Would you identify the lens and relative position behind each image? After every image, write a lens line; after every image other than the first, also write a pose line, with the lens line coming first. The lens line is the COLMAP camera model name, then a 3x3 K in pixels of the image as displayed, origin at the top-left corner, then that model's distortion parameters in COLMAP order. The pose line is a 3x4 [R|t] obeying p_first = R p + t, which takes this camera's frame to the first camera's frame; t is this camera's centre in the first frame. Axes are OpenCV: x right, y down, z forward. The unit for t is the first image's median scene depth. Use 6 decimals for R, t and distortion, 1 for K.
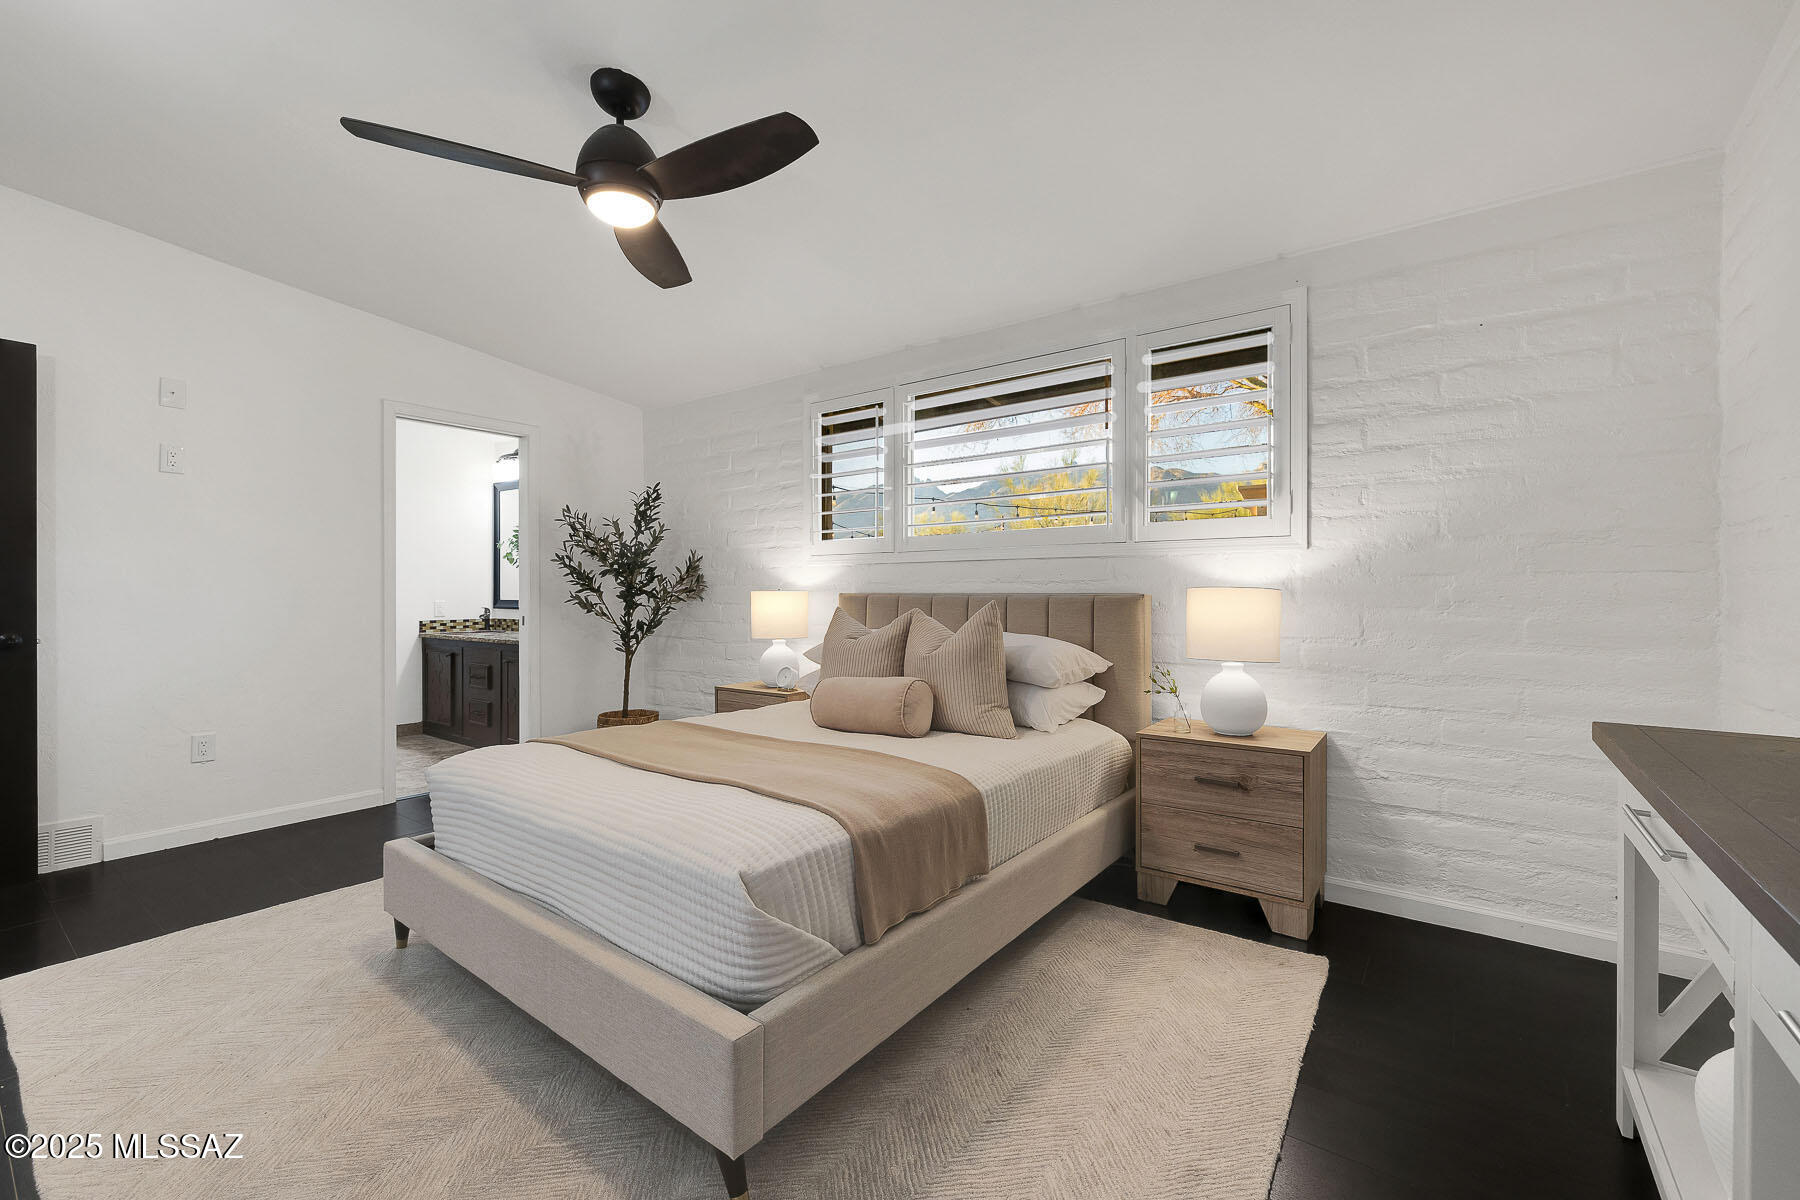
lens RADIAL K [[754.6, 0, 886.0], [0, 754.6, 588.2], [0, 0, 1]] dist [0.000923, 0.000191]
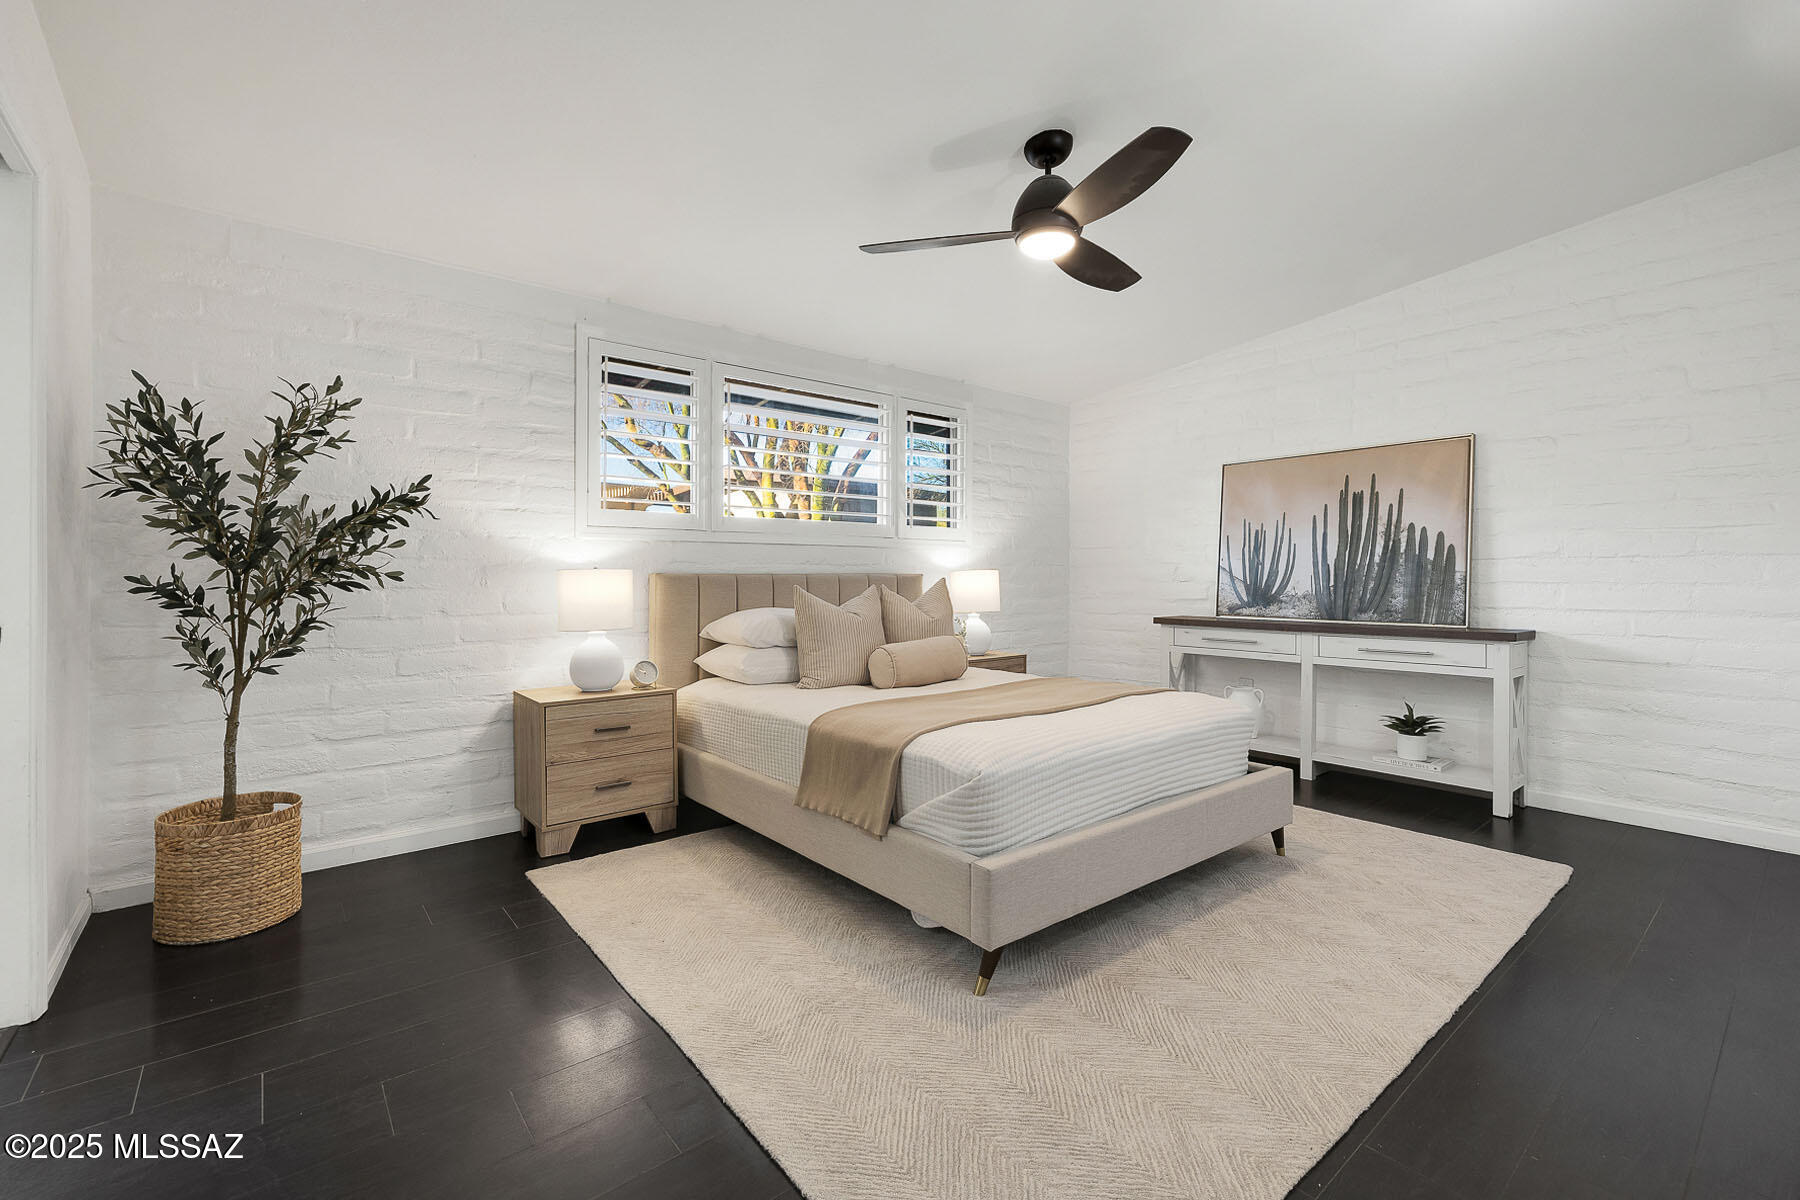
lens RADIAL K [[754.6, 0, 886.0], [0, 754.6, 588.2], [0, 0, 1]] dist [0.000923, 0.000191]
pose [[0.238336, -0.011741, 0.971112, -1.087086], [-0.001407, 0.999922, 0.012435, 0.016817], [-0.971182, -0.004330, 0.238301, 0.672738]]
